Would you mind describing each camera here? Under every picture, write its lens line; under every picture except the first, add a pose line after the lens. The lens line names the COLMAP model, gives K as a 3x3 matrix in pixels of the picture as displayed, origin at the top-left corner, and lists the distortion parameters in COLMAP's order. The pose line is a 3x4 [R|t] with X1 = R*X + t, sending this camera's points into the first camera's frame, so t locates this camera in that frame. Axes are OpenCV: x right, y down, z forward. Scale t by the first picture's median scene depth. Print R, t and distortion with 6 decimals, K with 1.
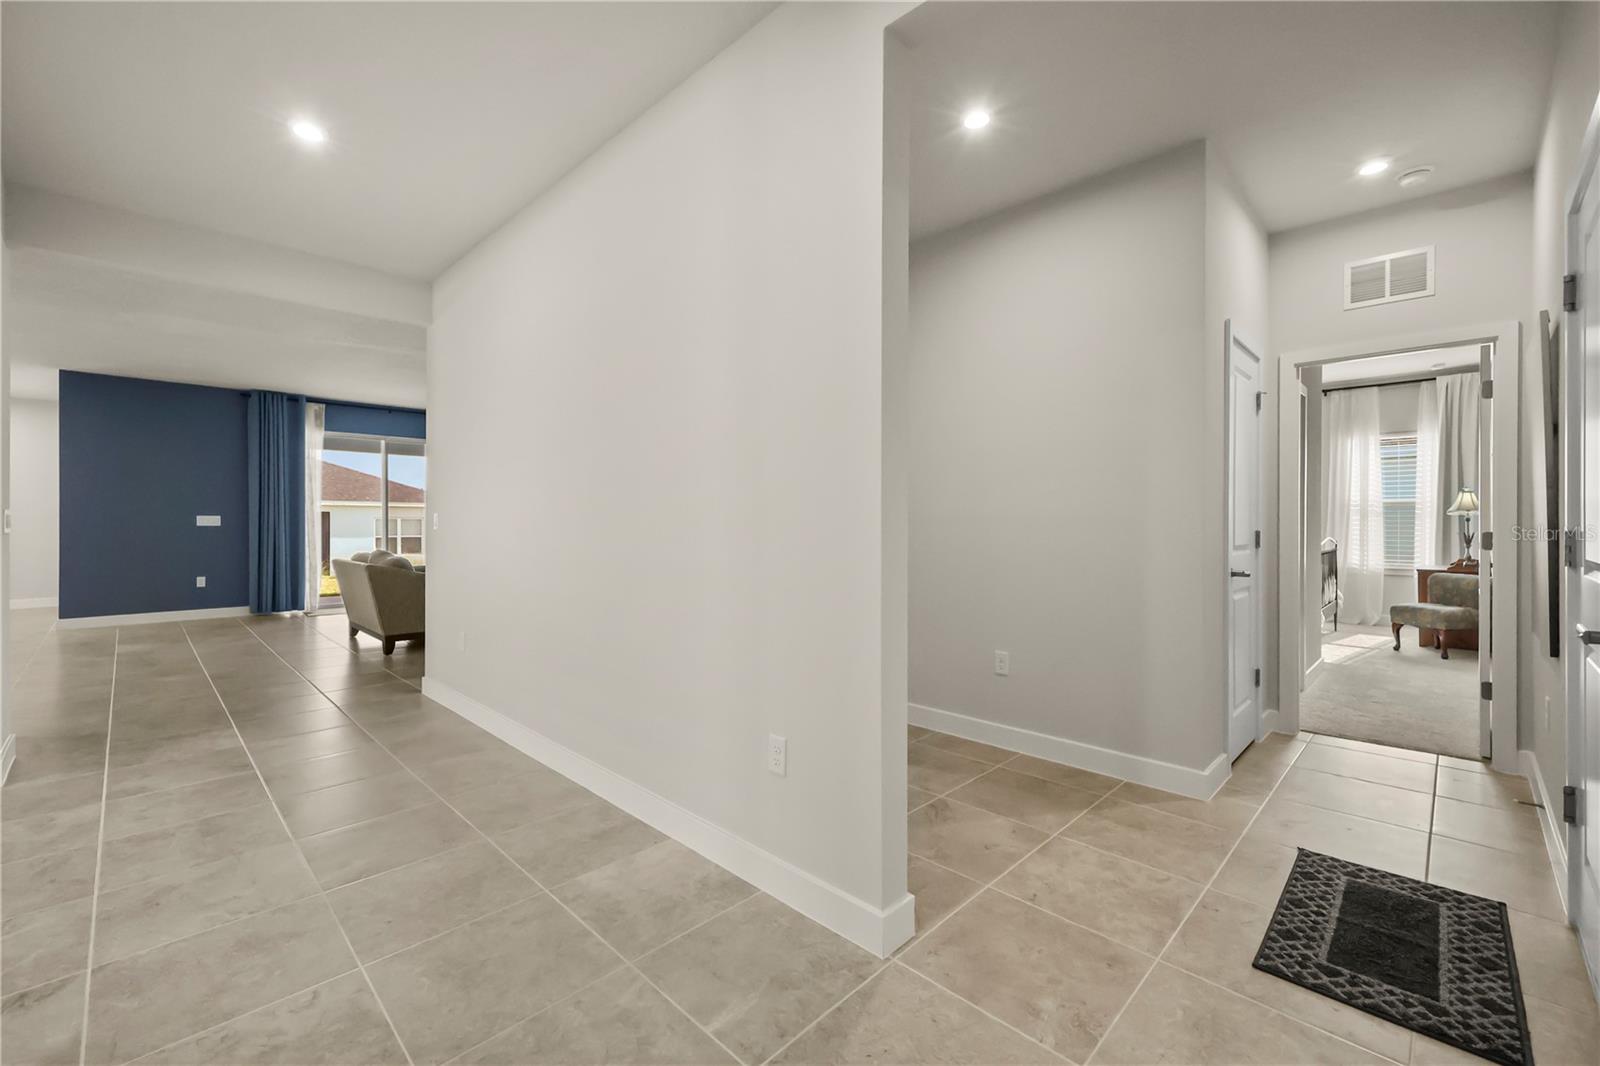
lens RADIAL K [[663.3, 0, 799.7], [0, 663.3, 518.5], [0, 0, 1]] dist [-0.000021, -0.000601]
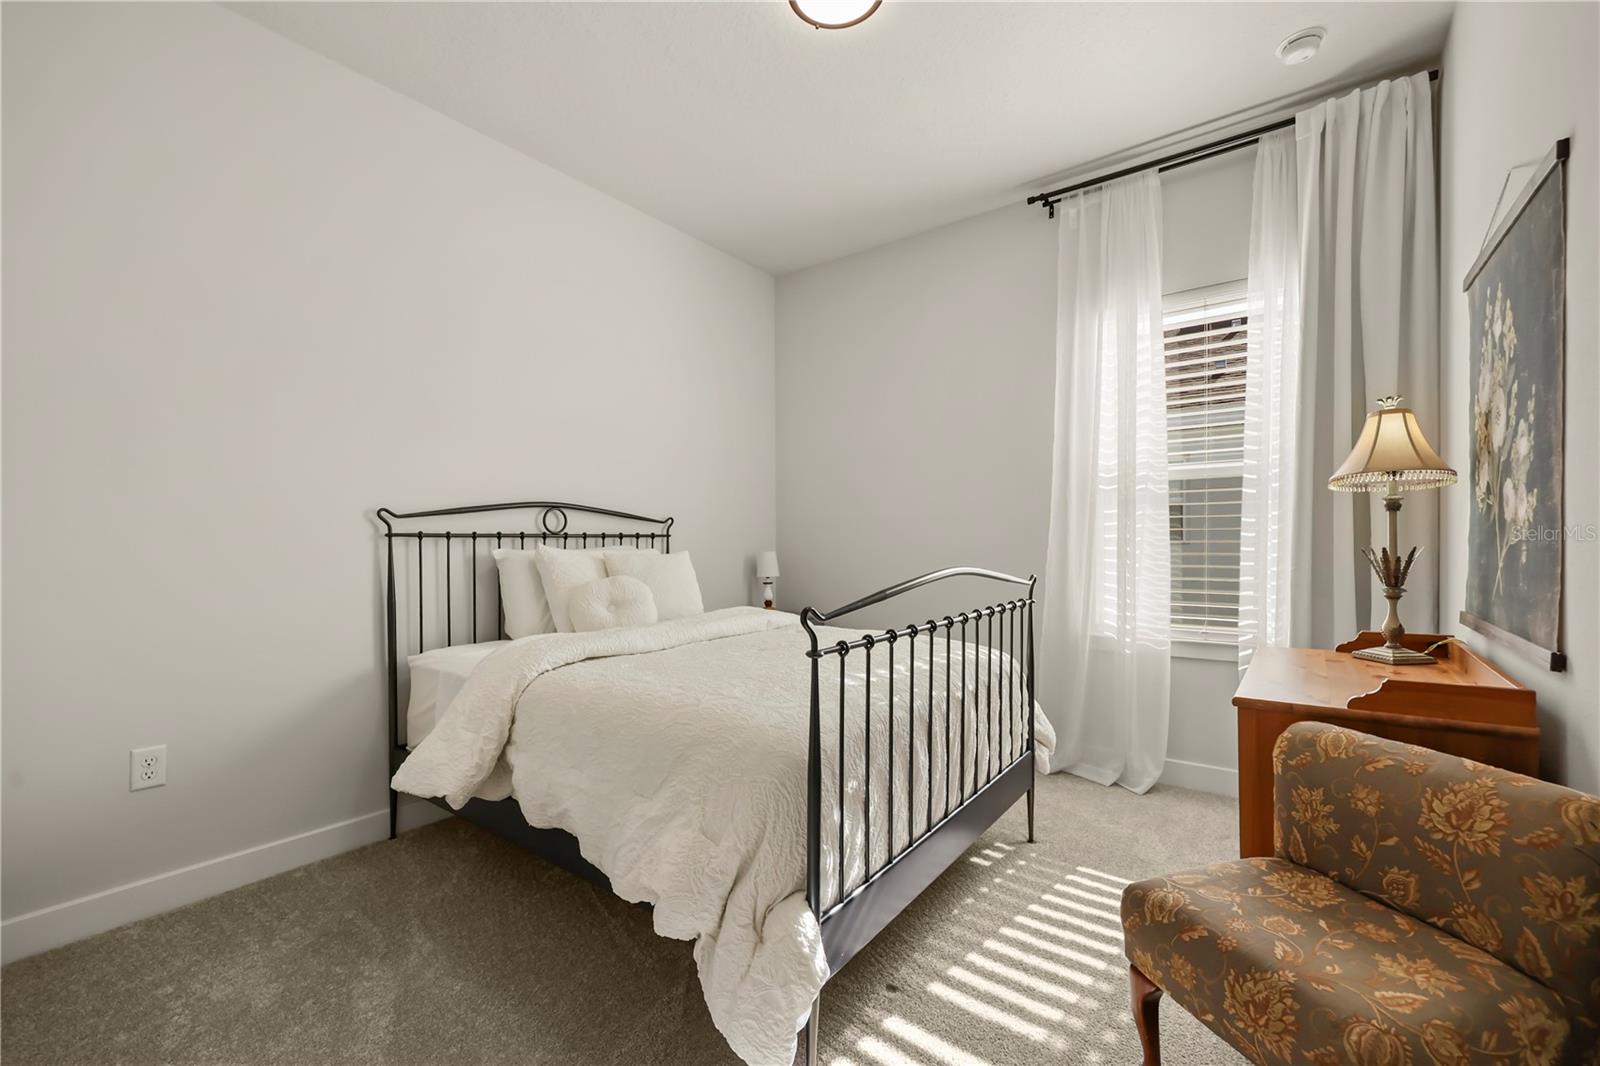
lens RADIAL K [[663.3, 0, 797.5], [0, 663.3, 547.1], [0, 0, 1]] dist [-0.000021, -0.000601]
pose [[0.990059, -0.007037, 0.140478, 0.642050], [0.004868, 0.999864, 0.015774, 0.013700], [-0.140570, -0.014933, 0.989958, 0.679915]]
